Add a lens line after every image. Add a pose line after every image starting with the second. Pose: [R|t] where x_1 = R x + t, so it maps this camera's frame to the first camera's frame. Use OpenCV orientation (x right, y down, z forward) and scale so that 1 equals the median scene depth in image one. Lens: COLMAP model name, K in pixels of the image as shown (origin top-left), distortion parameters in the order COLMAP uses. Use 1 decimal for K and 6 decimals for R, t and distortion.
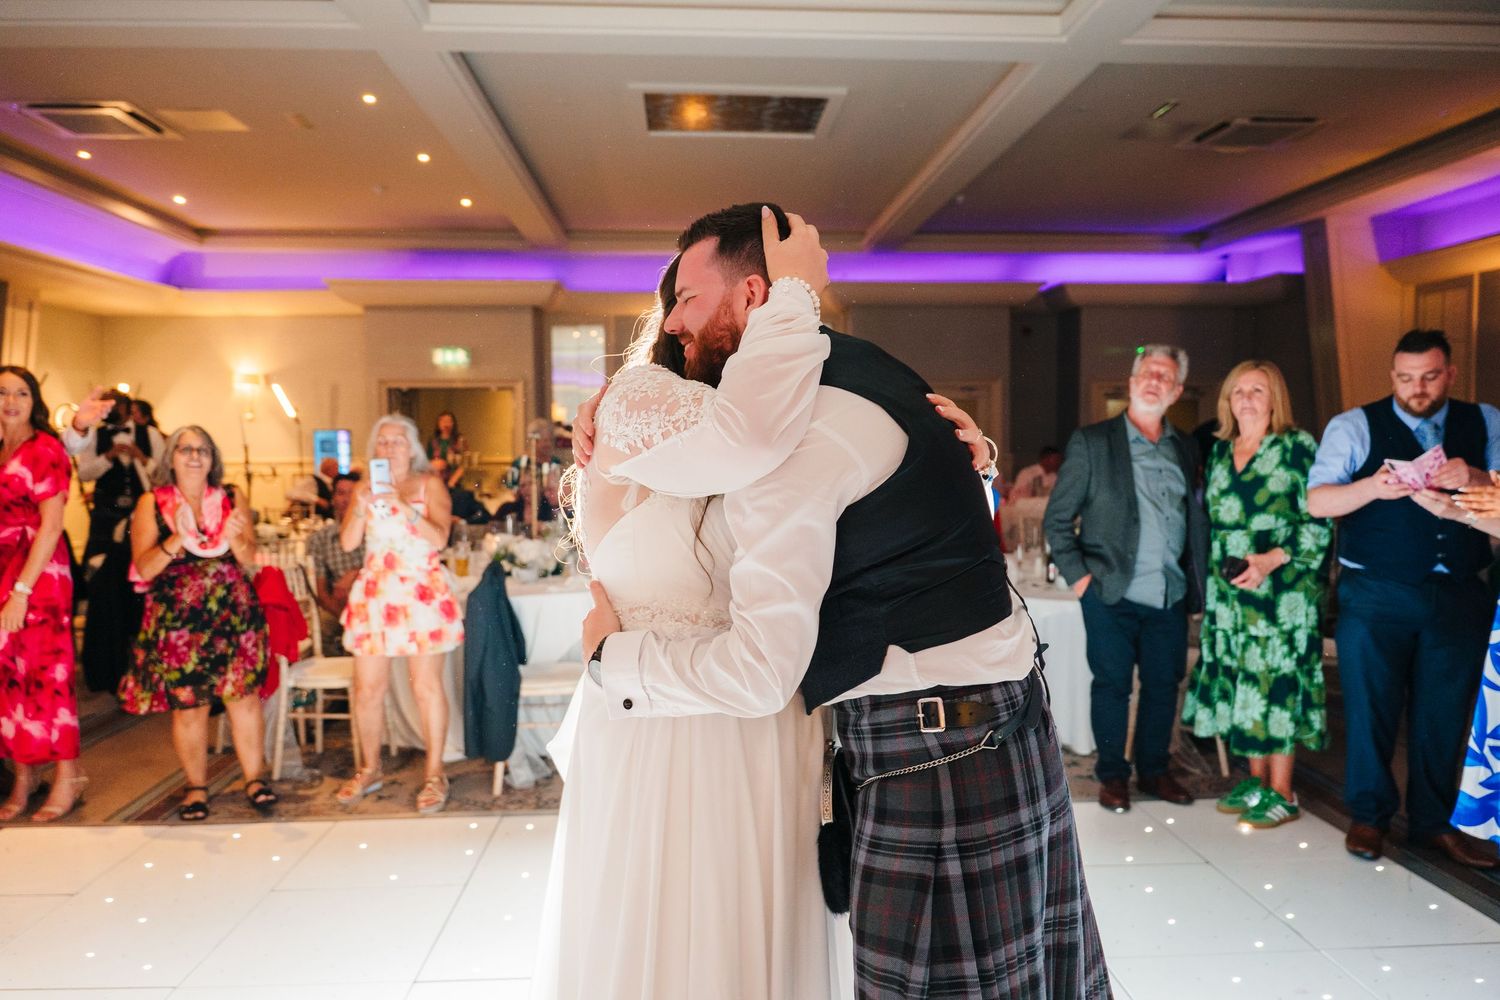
lens RADIAL K [[1028.0, 0, 750.0], [0, 1028.0, 500.0], [0, 0, 1]] dist [0.000942, -0.001068]
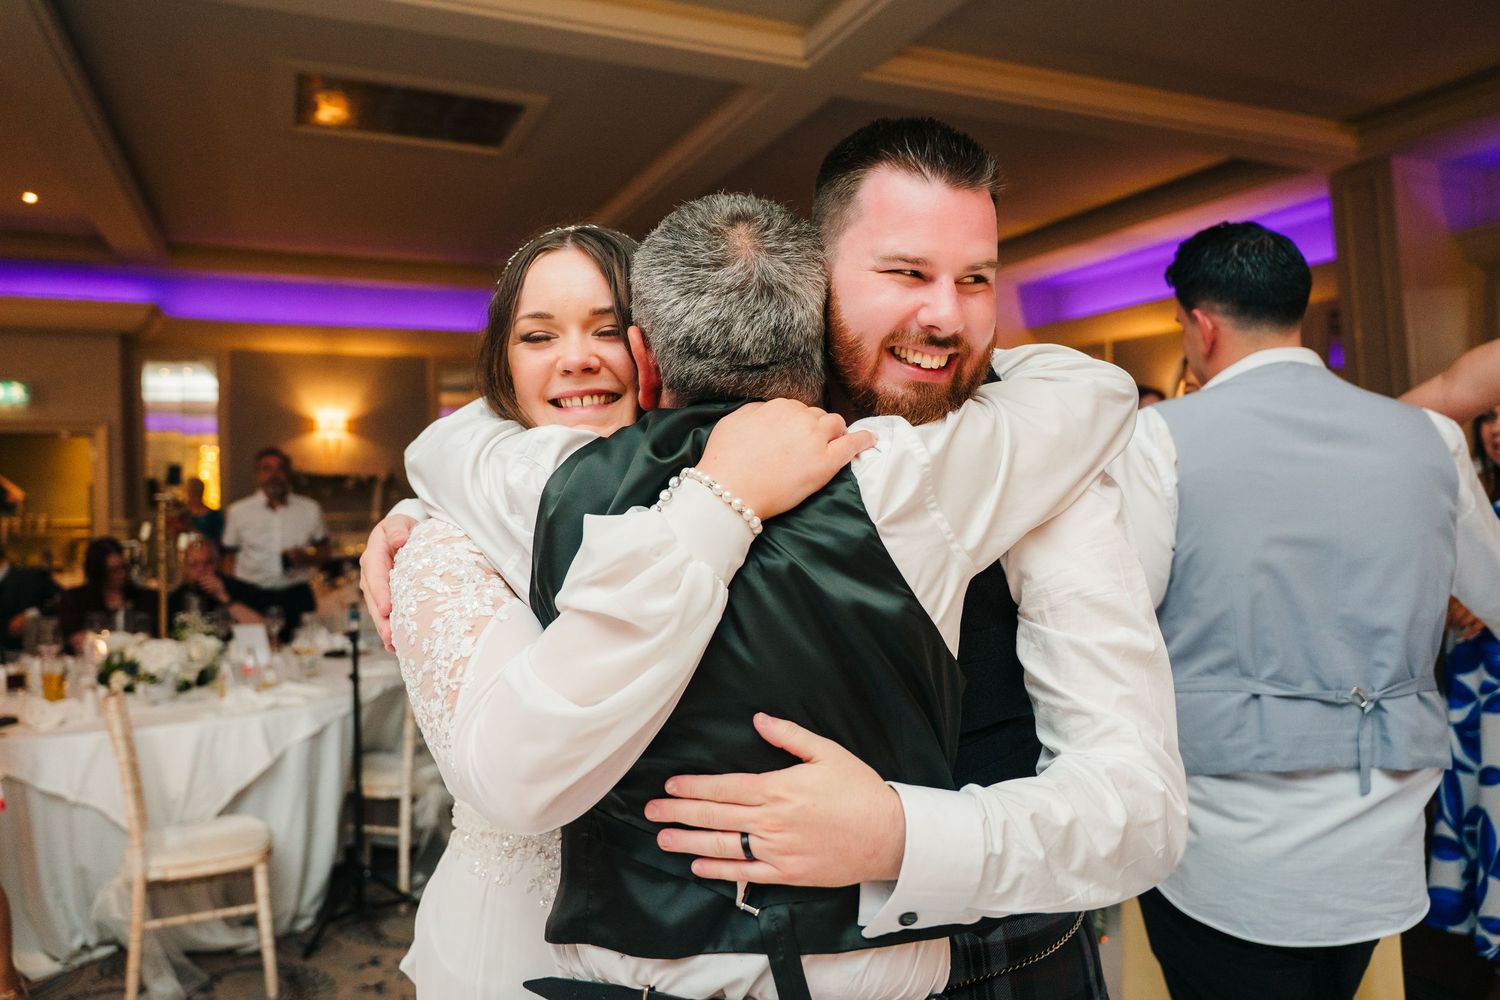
lens RADIAL K [[1052.9, 0, 750.0], [0, 1052.9, 500.0], [0, 0, 1]] dist [-0.000331, 0.000305]
pose [[0.940149, -0.011087, 0.340583, -0.037446], [0.028057, 0.998595, -0.044943, -0.007655], [-0.339606, 0.051809, 0.939140, 0.077480]]
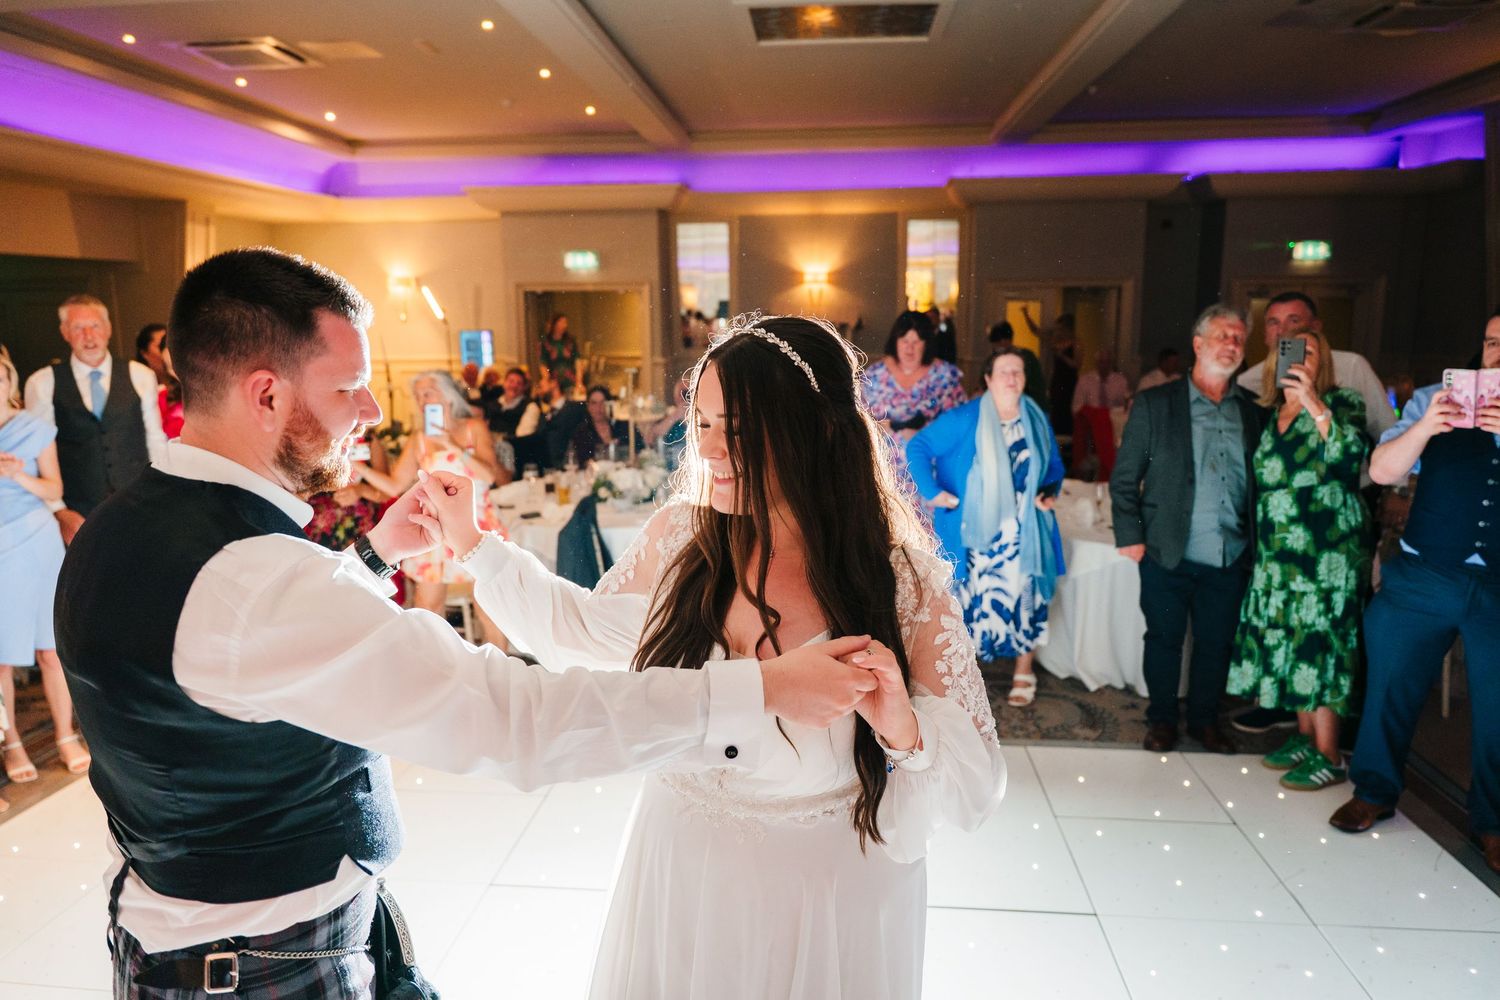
lens RADIAL K [[1015.2, 0, 742.7], [0, 1015.2, 492.6], [0, 0, 1]] dist [0.001071, 0.000090]
pose [[0.988944, 0.021919, -0.146662, 0.031397], [-0.005203, 0.993535, 0.113403, -0.028735], [0.148200, -0.111386, 0.982665, -0.012209]]
